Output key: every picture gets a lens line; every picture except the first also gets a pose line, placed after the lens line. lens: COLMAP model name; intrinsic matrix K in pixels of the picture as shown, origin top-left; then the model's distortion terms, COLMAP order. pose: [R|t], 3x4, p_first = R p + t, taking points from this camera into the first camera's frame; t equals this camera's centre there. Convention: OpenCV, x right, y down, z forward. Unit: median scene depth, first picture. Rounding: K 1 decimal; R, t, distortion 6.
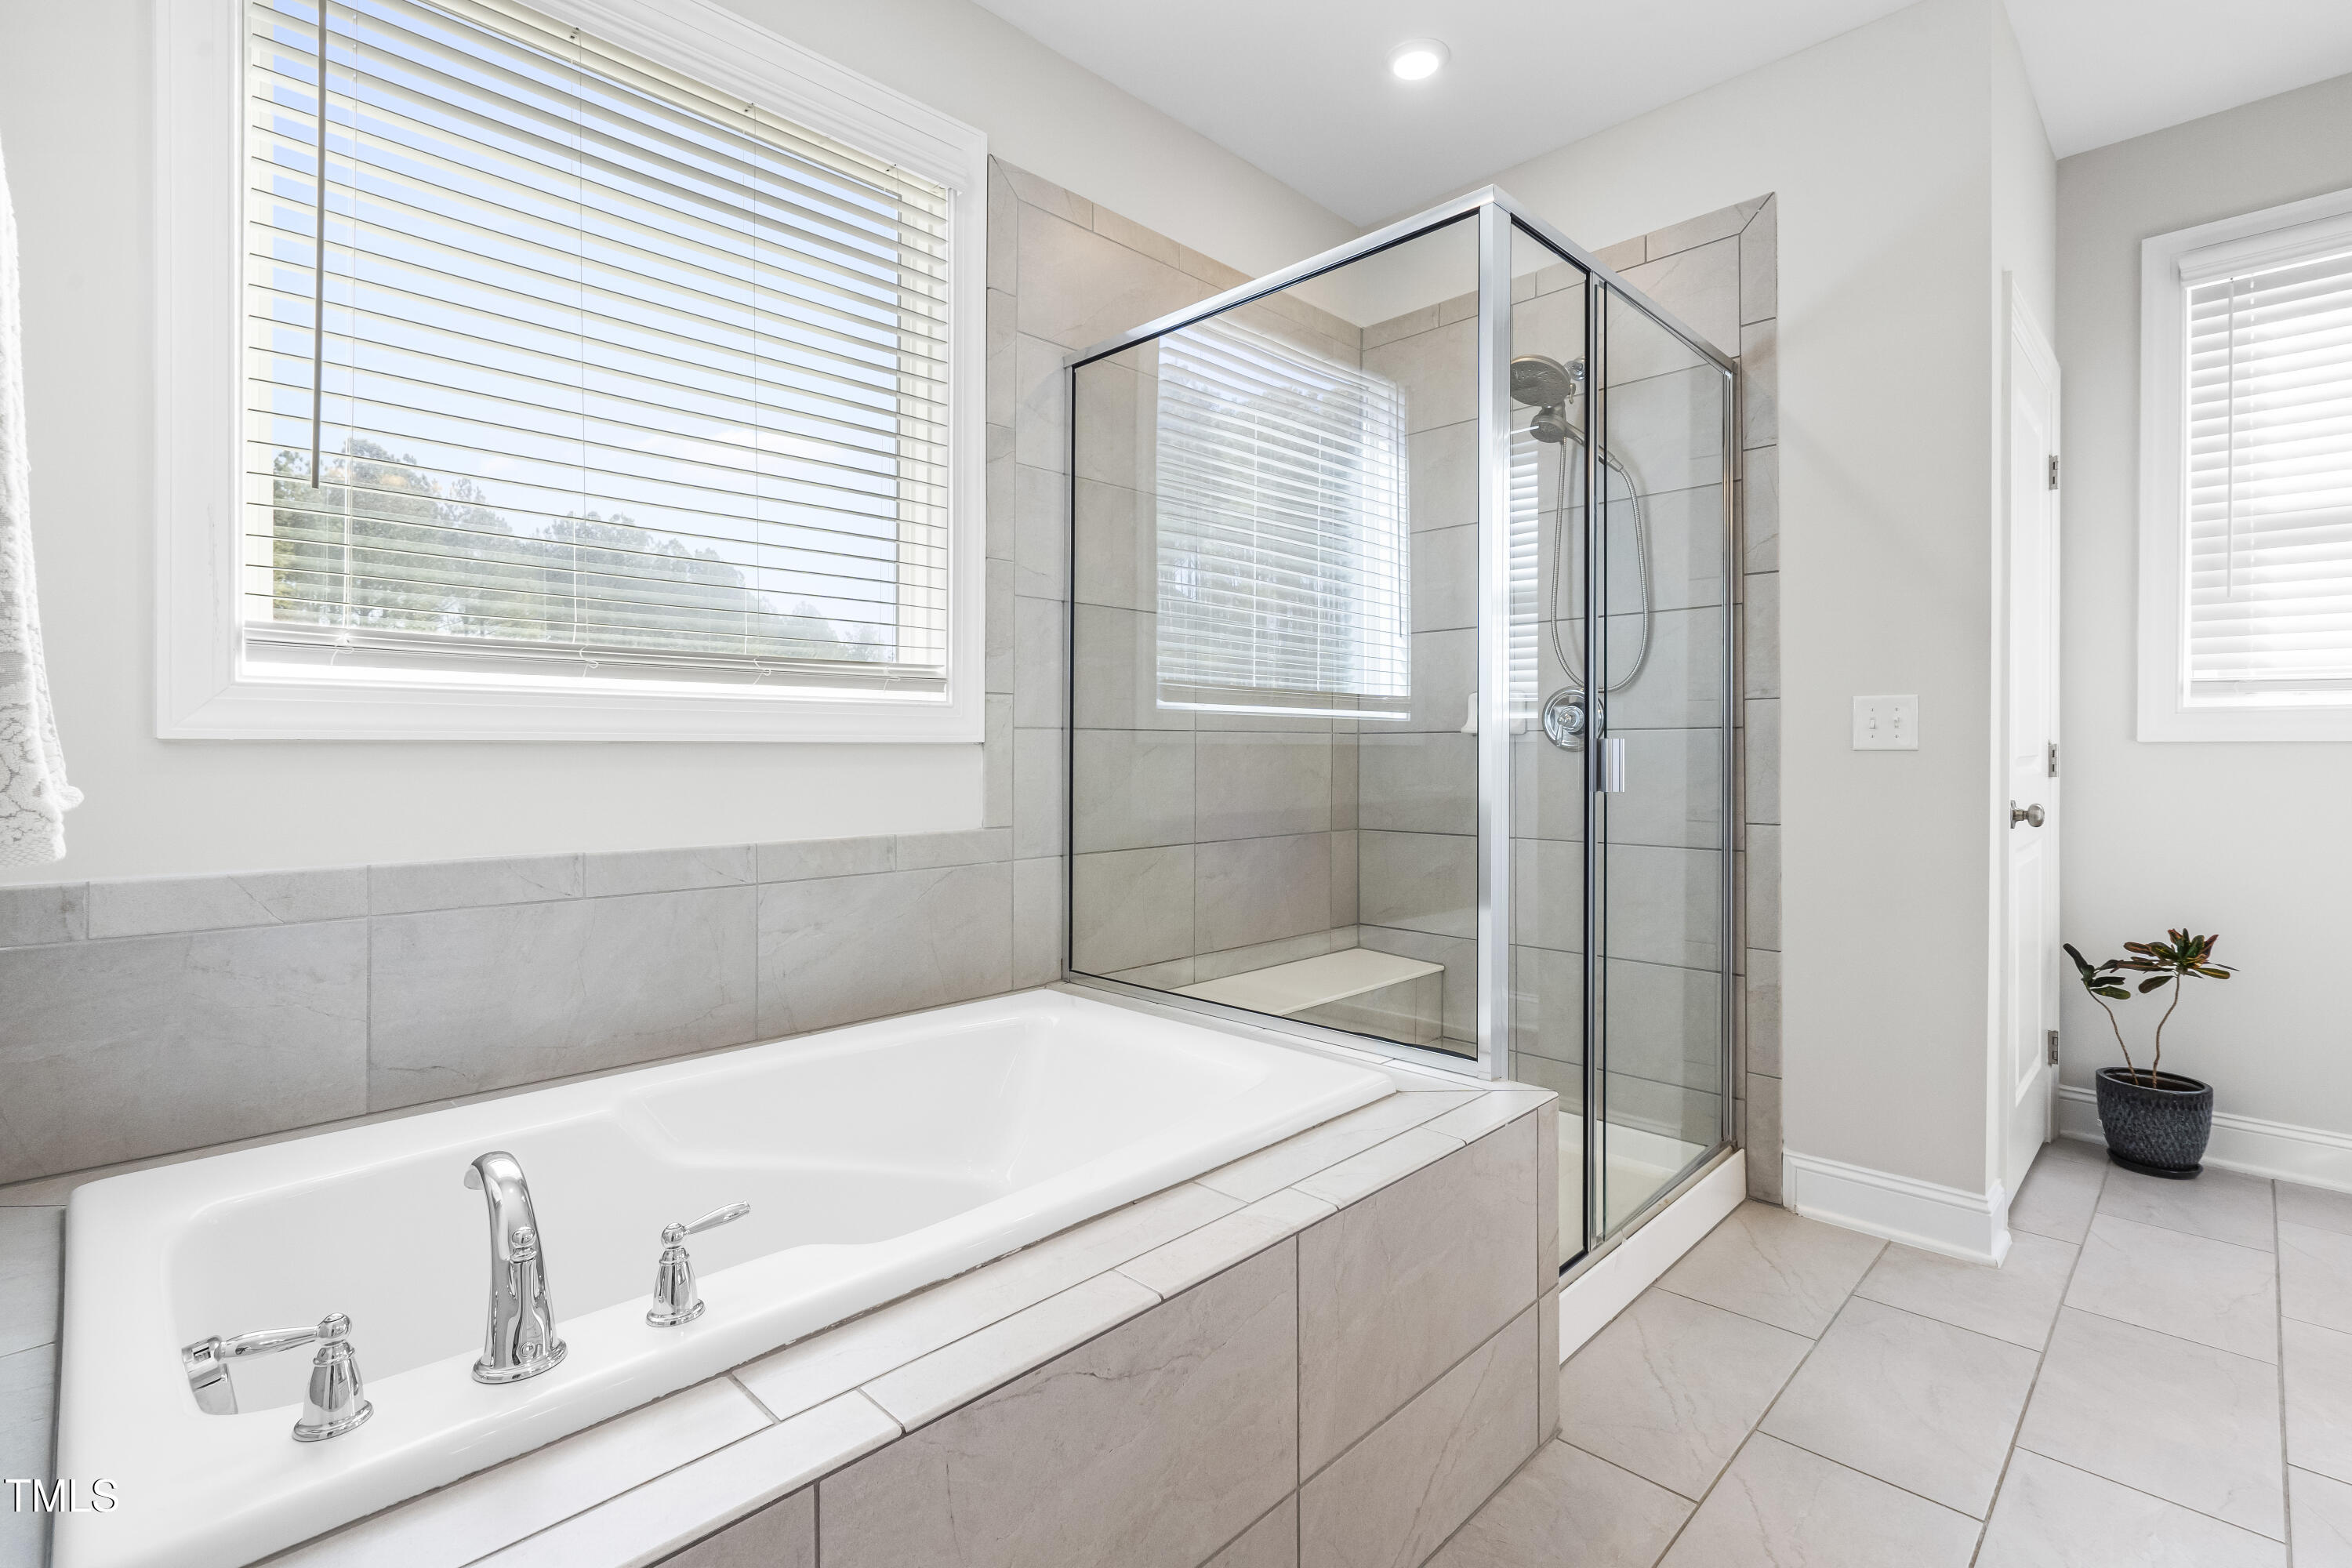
lens RADIAL K [[1089.5, 0, 1169.3], [0, 1089.5, 738.1], [0, 0, 1]] dist [-0.003805, 0.001498]
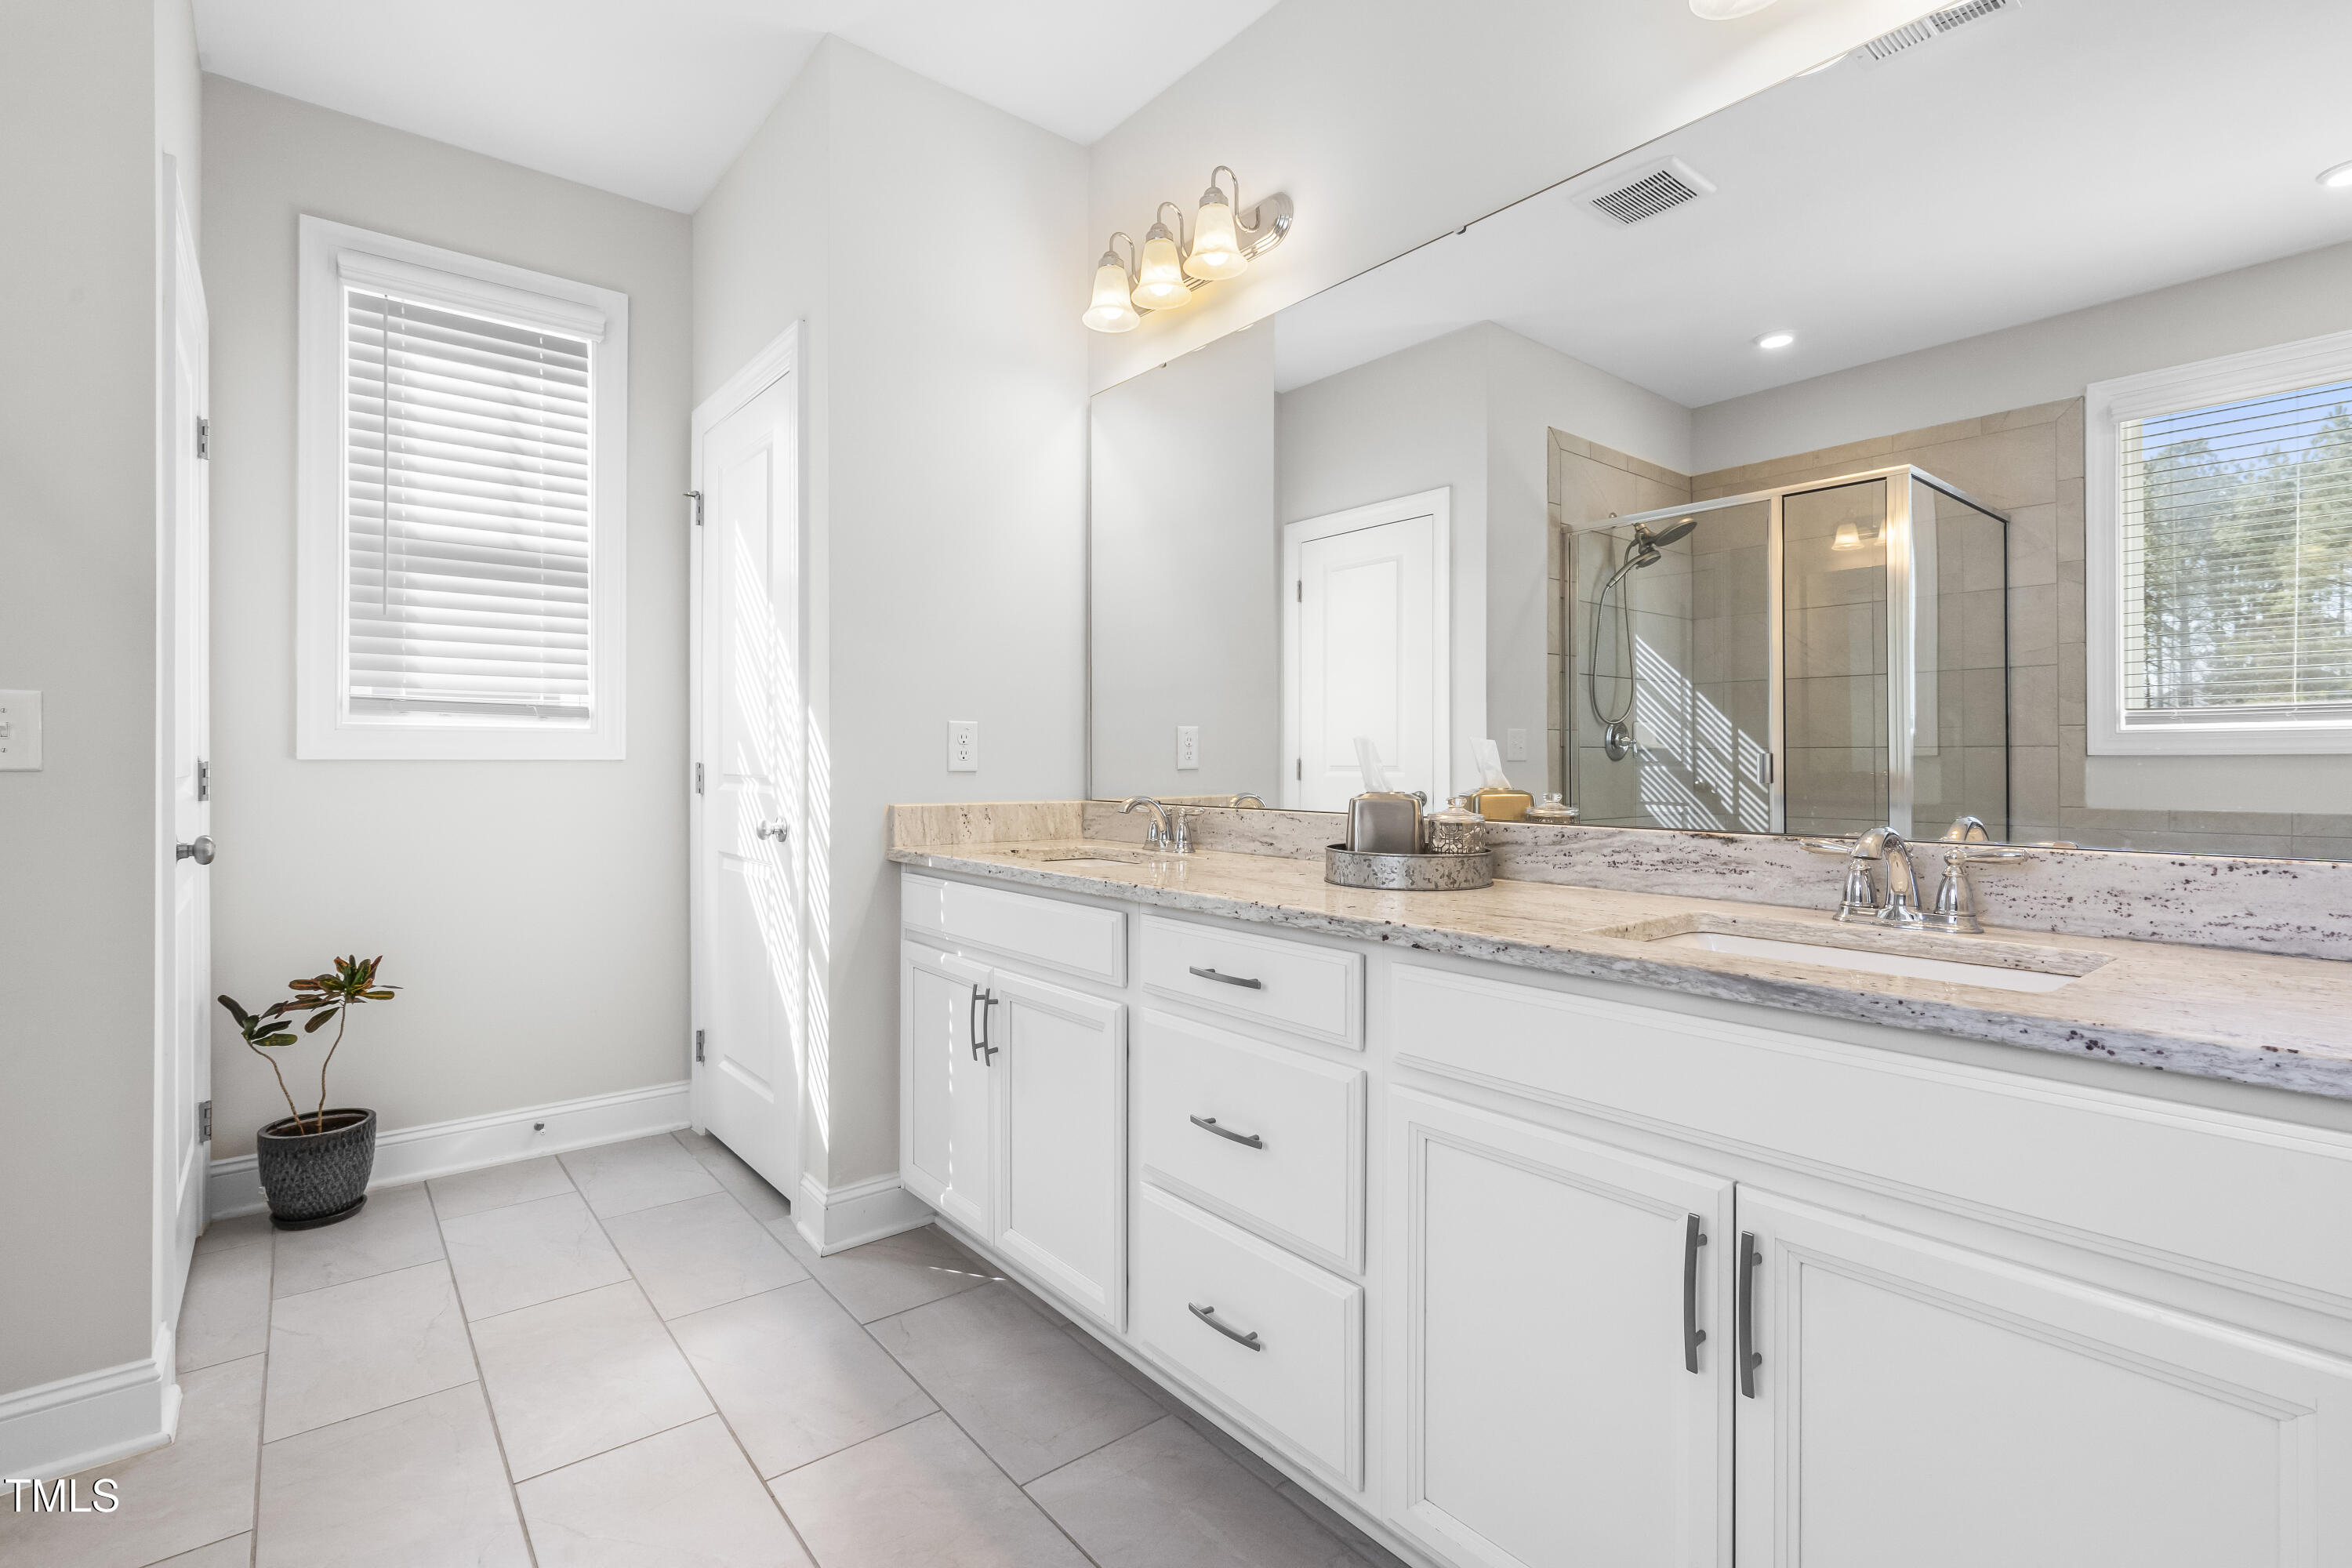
lens RADIAL K [[1058.6, 0, 1124.6], [0, 1058.6, 770.4], [0, 0, 1]] dist [-0.011091, 0.005784]
pose [[0.108625, -0.007925, 0.994051, 0.082094], [-0.005949, 0.999945, 0.008622, 0.000825], [-0.994065, -0.006851, 0.108572, 0.209035]]
